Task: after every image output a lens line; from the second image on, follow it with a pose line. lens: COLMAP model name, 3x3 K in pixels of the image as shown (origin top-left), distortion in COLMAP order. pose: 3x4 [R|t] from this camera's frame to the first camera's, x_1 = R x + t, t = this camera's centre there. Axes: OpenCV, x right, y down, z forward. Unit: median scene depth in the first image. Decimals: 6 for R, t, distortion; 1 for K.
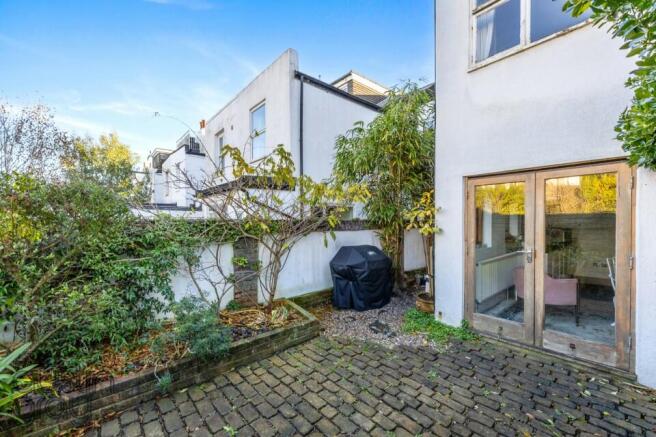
lens RADIAL K [[265.4, 0, 324.9], [0, 265.4, 221.3], [0, 0, 1]] dist [-0.000224, -0.000090]
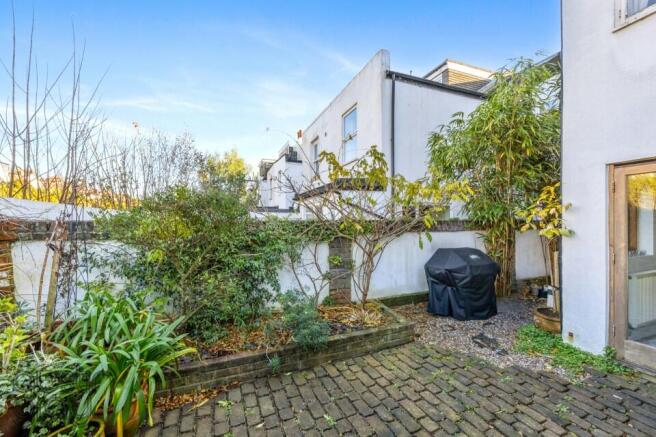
lens RADIAL K [[263.6, 0, 328.0], [0, 263.6, 218.5], [0, 0, 1]] dist [-0.000286, -0.000026]
pose [[0.948350, -0.007087, -0.317147, -0.014484], [0.003330, 0.999918, -0.012385, -0.000579], [0.317209, 0.010689, 0.948295, -0.003783]]
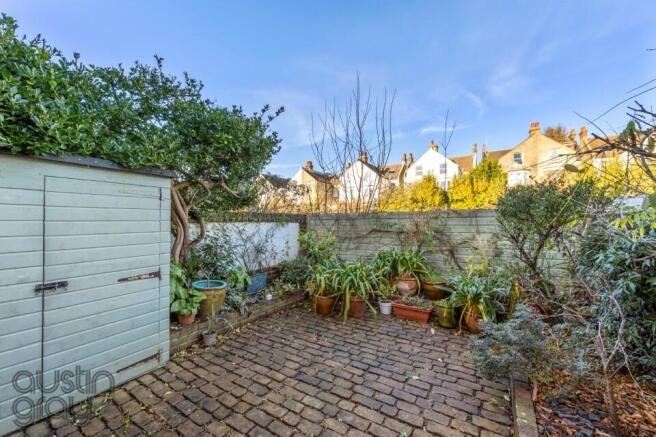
lens RADIAL K [[265.4, 0, 324.9], [0, 265.4, 221.3], [0, 0, 1]] dist [-0.000224, -0.000090]
pose [[-0.960463, 0.007298, -0.278313, 0.248932], [0.010229, 0.999906, -0.009080, 0.020447], [0.278221, -0.011568, -0.960447, 1.315208]]
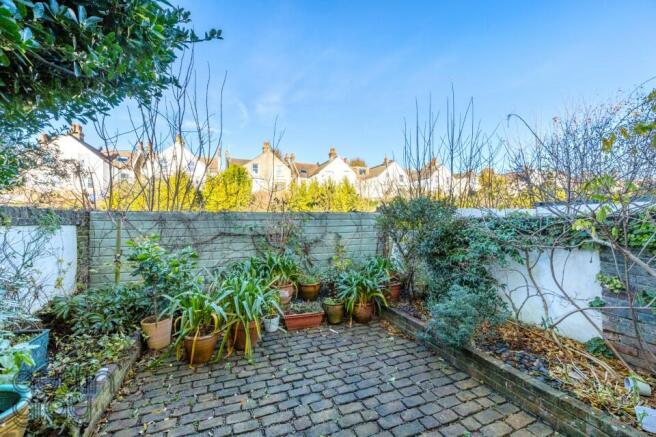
lens RADIAL K [[263.6, 0, 328.0], [0, 263.6, 218.5], [0, 0, 1]] dist [-0.000286, -0.000026]
pose [[-0.343118, -0.002424, -0.939289, 0.592373], [0.011206, 0.999915, -0.006674, -0.001000], [0.939226, -0.012816, -0.343061, 0.716412]]
